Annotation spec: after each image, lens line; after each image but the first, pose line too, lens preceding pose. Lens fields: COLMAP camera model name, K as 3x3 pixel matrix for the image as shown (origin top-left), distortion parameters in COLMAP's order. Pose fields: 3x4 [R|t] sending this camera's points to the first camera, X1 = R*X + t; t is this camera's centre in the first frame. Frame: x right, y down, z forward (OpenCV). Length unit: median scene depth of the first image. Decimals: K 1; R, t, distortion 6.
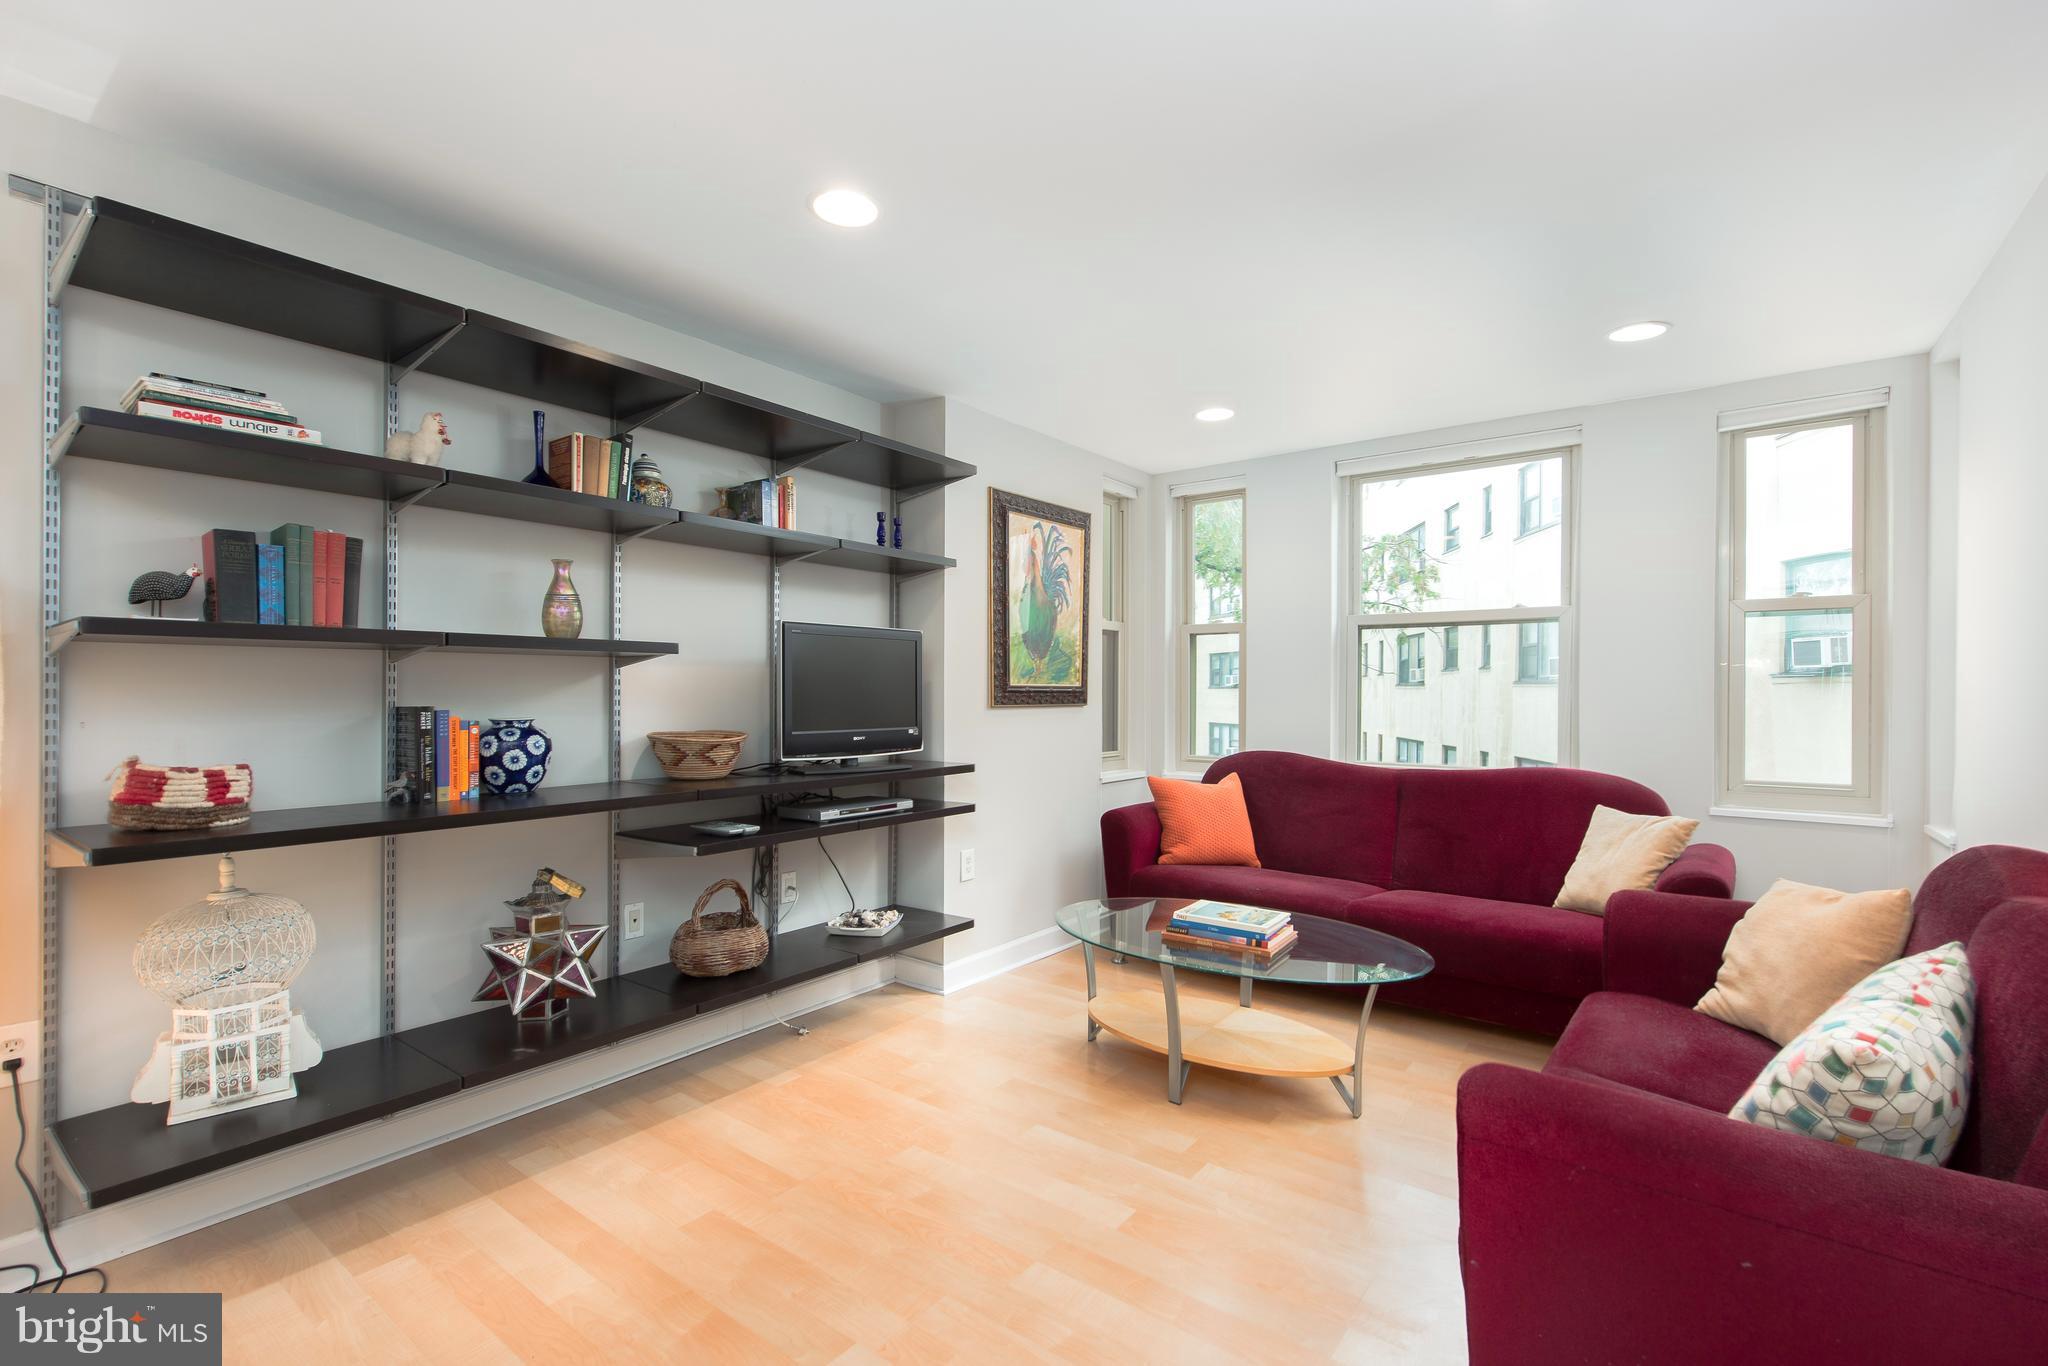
lens RADIAL K [[961.8, 0, 1015.7], [0, 961.8, 682.4], [0, 0, 1]] dist [0.008211, -0.000244]
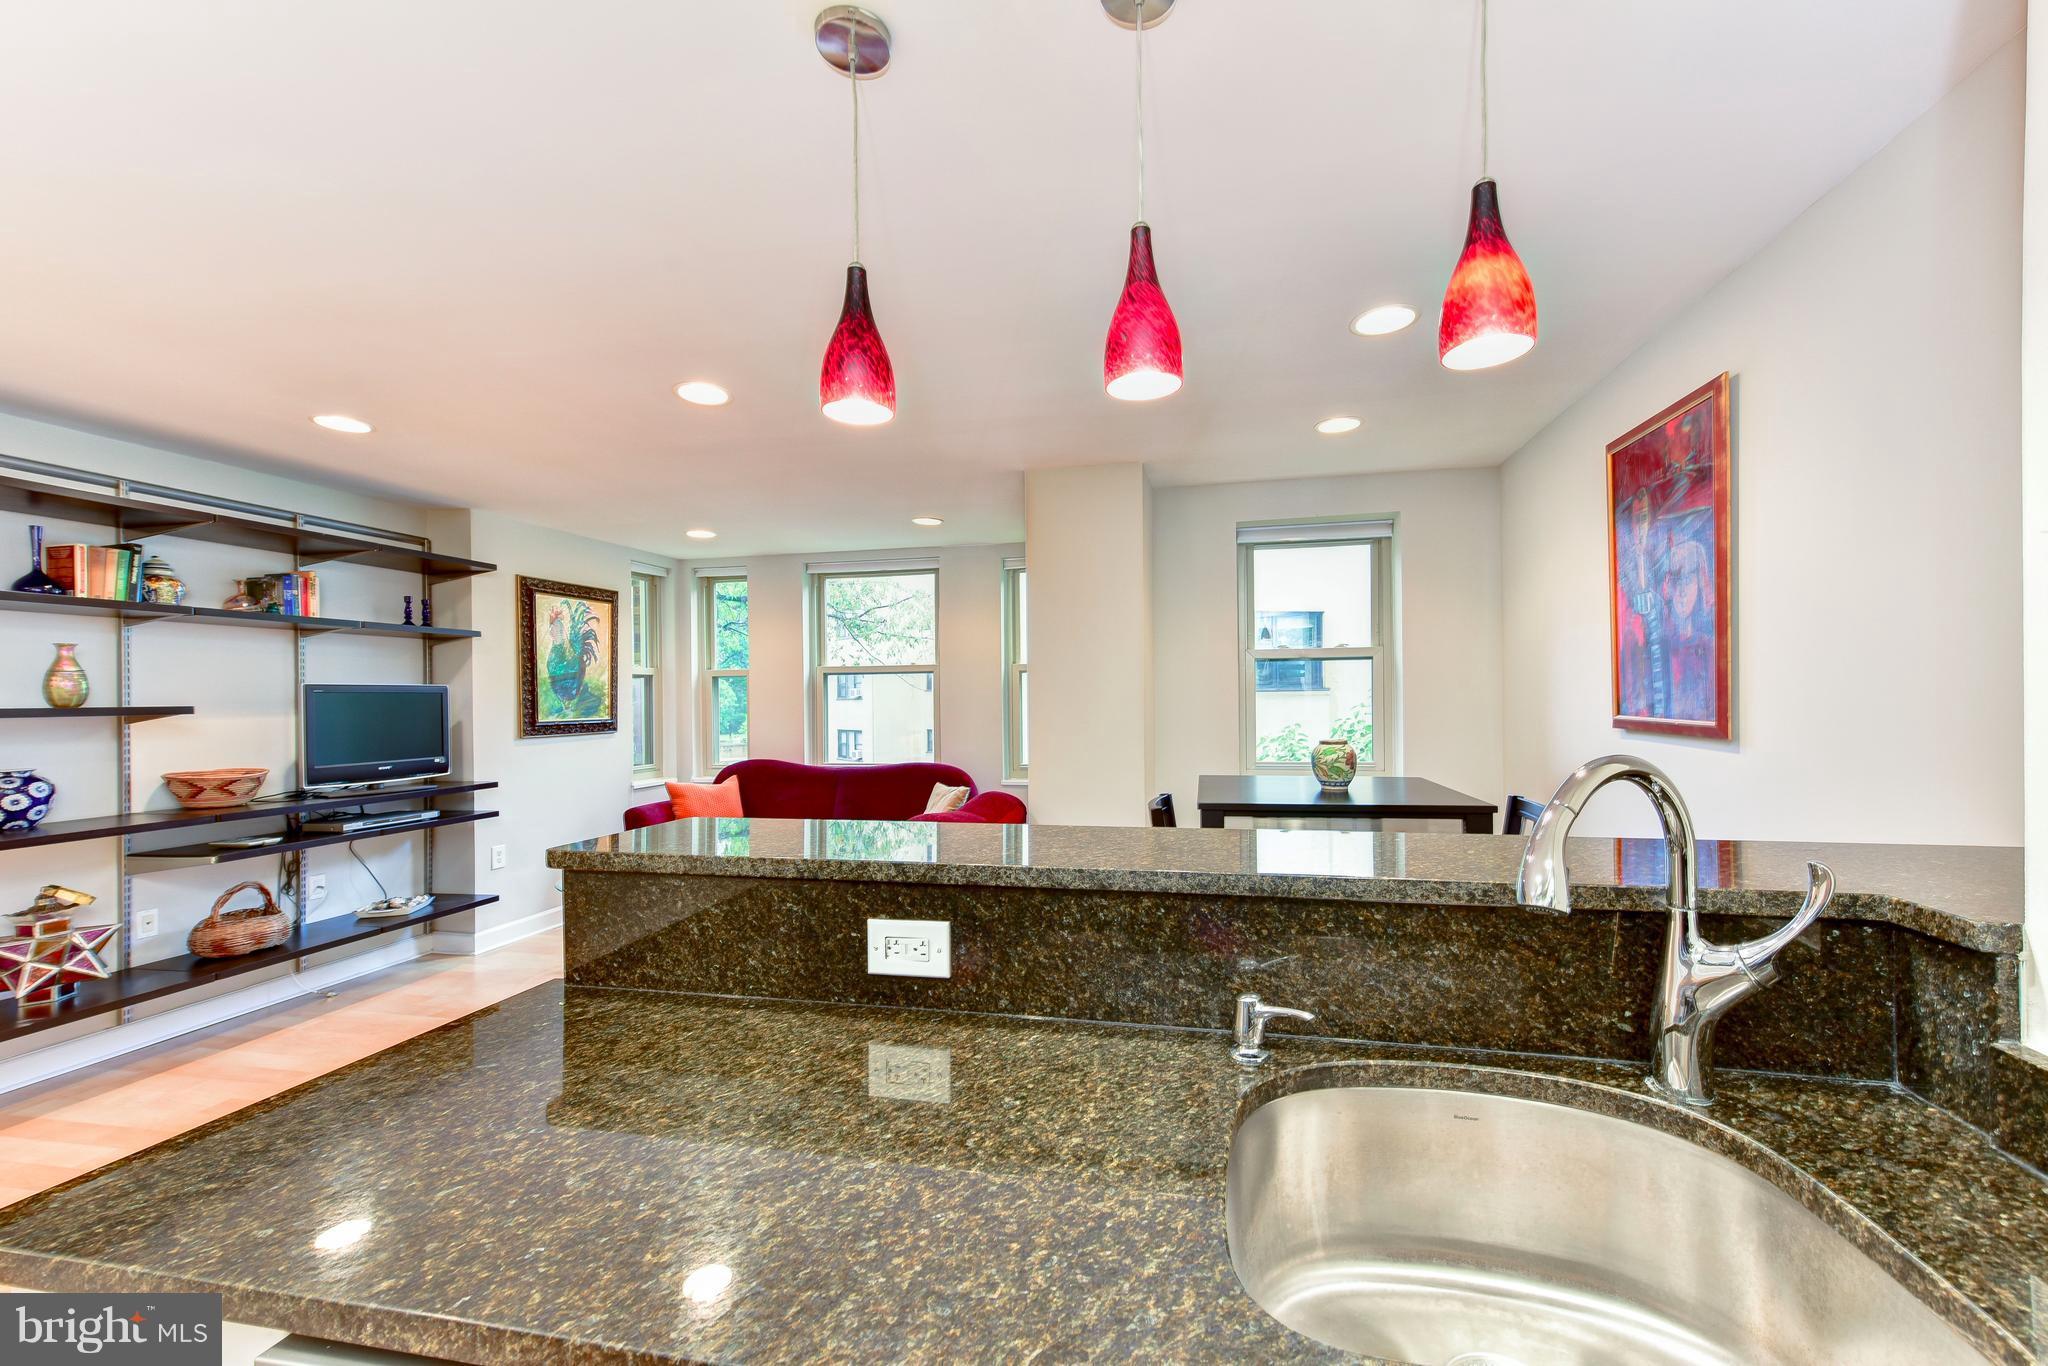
lens RADIAL K [[825.5, 0, 1072.0], [0, 825.5, 691.9], [0, 0, 1]] dist [0.015554, 0.000230]
pose [[0.892763, -0.011856, 0.450371, 0.177953], [0.012782, 0.999918, 0.000984, -0.038460], [-0.450346, 0.004878, 0.892841, -0.493588]]
